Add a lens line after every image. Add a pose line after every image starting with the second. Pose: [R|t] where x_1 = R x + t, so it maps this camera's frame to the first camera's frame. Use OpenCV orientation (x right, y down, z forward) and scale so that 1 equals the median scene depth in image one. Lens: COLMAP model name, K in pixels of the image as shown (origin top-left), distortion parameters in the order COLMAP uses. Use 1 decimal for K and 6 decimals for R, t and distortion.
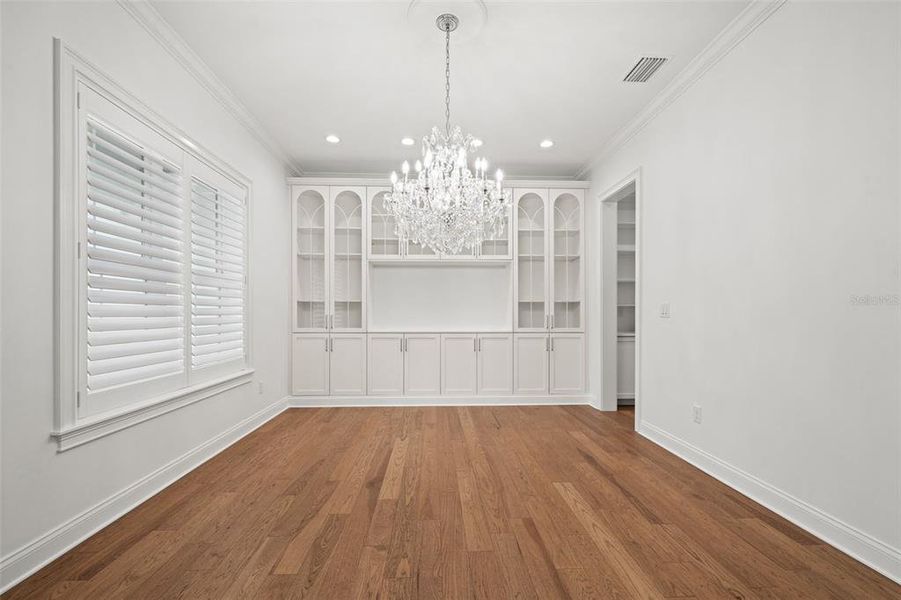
lens RADIAL K [[381.3, 0, 445.0], [0, 381.3, 317.1], [0, 0, 1]] dist [-0.003279, -0.000586]
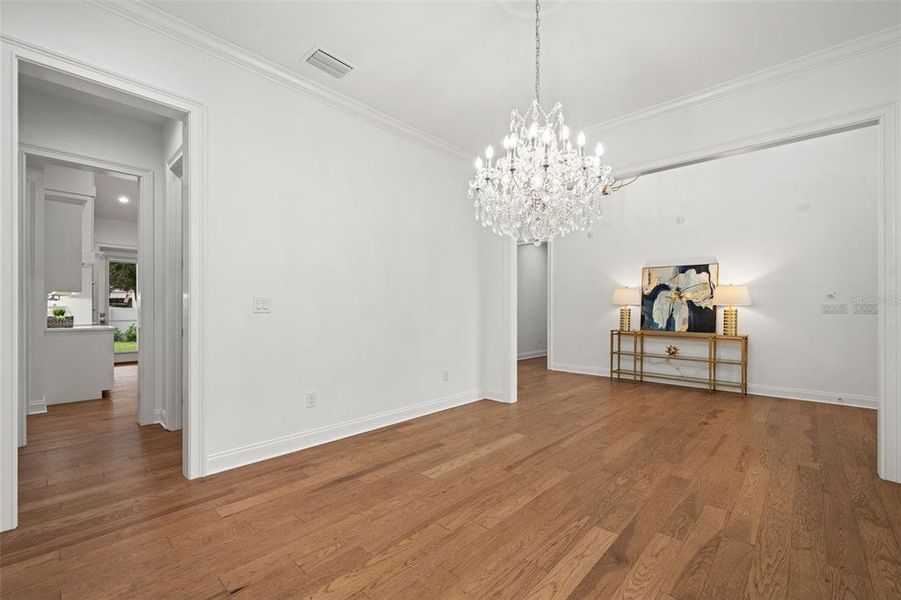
lens RADIAL K [[381.3, 0, 450.7], [0, 381.3, 306.9], [0, 0, 1]] dist [-0.003279, -0.000586]
pose [[-0.707617, 0.004063, 0.706585, -0.419888], [0.005323, 0.999986, -0.000418, -0.012160], [-0.706576, 0.003465, -0.707629, 1.537374]]
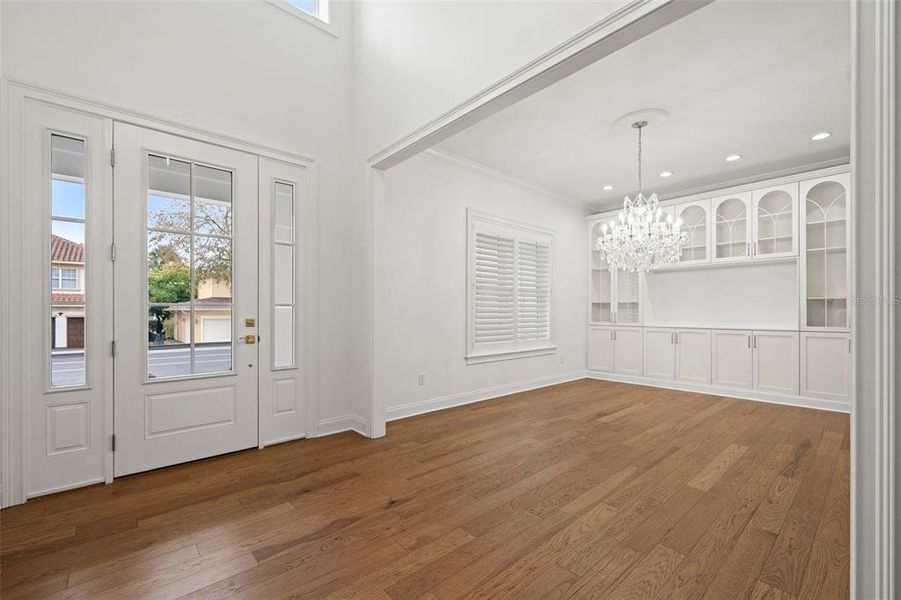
lens RADIAL K [[381.3, 0, 453.8], [0, 381.3, 308.3], [0, 0, 1]] dist [-0.003279, -0.000586]
pose [[0.644531, -0.006694, -0.764549, 0.607390], [-0.007483, 0.999859, -0.015062, 0.006722], [0.764541, 0.015429, 0.644390, -0.499390]]
